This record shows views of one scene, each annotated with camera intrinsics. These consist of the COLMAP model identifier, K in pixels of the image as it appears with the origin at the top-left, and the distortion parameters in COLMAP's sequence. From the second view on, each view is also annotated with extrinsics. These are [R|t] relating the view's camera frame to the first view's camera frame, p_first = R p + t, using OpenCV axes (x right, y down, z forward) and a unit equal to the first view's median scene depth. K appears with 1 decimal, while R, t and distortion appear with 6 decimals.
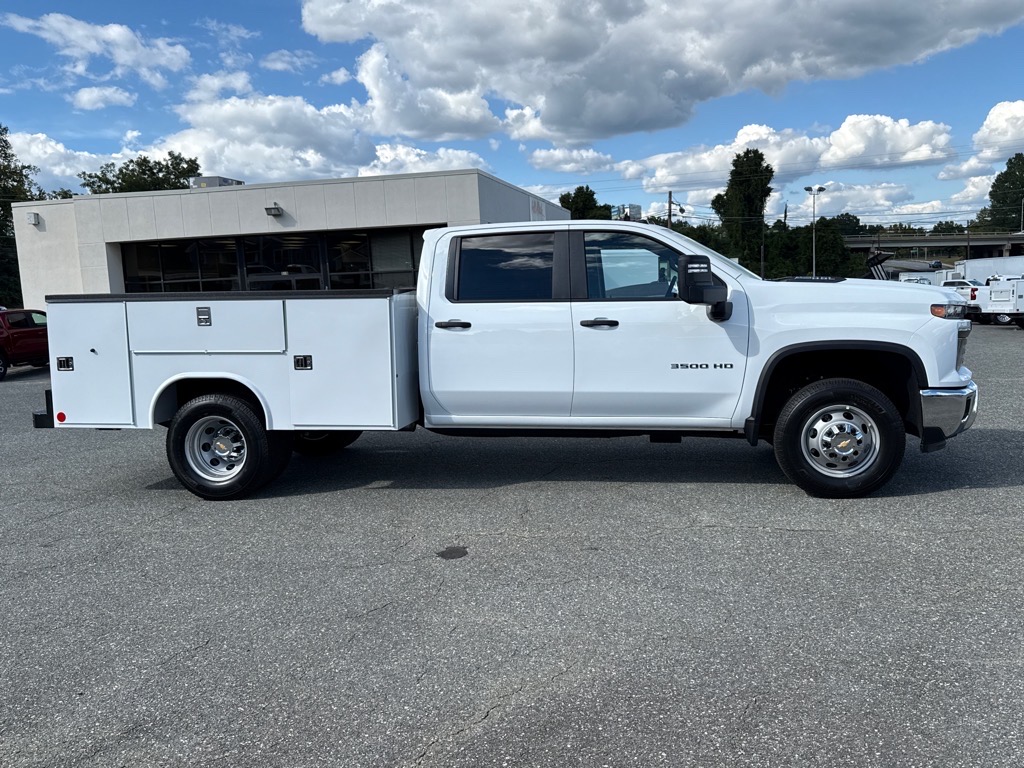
lens RADIAL K [[854.1, 0, 512.0], [0, 854.1, 384.0], [0, 0, 1]] dist [0.007958, 0.002020]
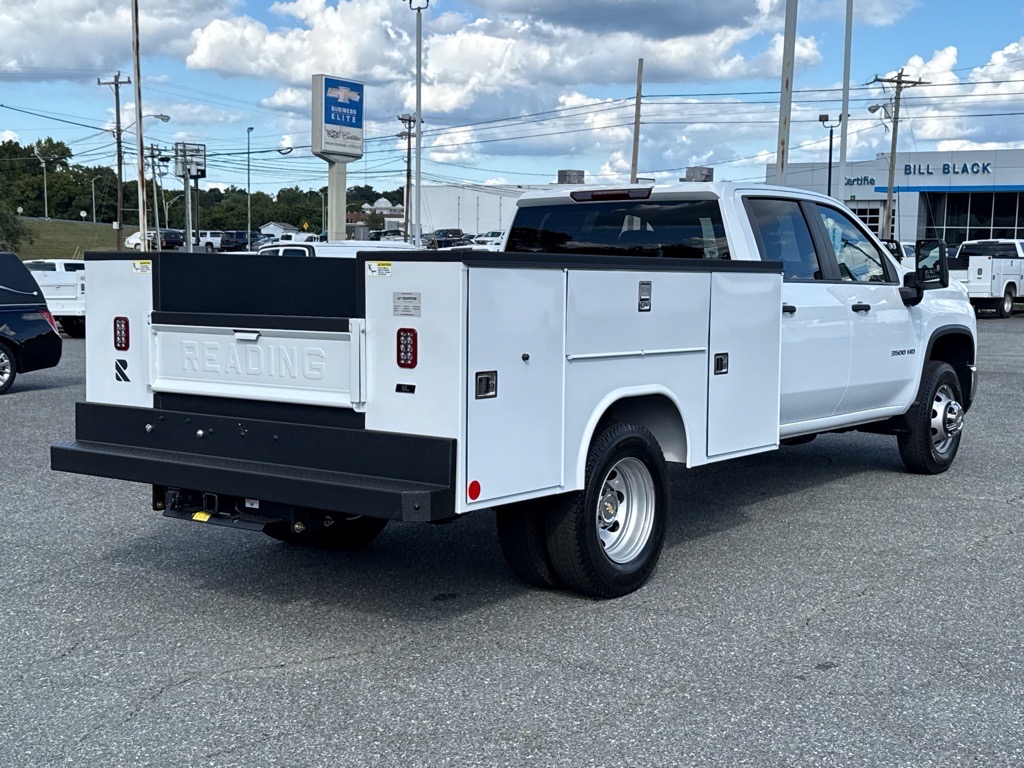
lens RADIAL K [[1395.6, 0, 512.0], [0, 1395.6, 384.0], [0, 0, 1]] dist [0.100593, -0.037443]
pose [[0.454452, -0.044177, 0.889675, -1.317445], [0.074467, 0.997157, 0.011475, -0.033888], [-0.887653, 0.061037, 0.456450, 0.627187]]
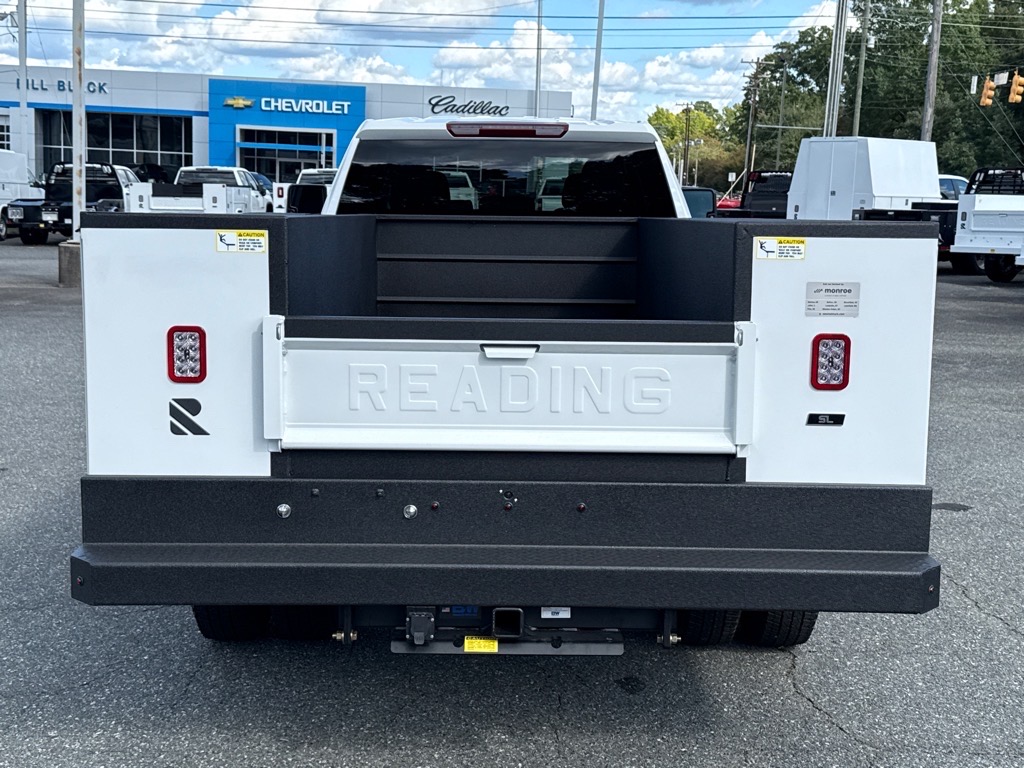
lens RADIAL K [[1395.6, 0, 512.0], [0, 1395.6, 384.0], [0, 0, 1]] dist [0.100593, -0.037443]
pose [[-0.184209, -0.106221, 0.977131, -1.146784], [0.093253, 0.987770, 0.124957, -0.129465], [-0.978453, 0.114138, -0.172051, 1.313287]]
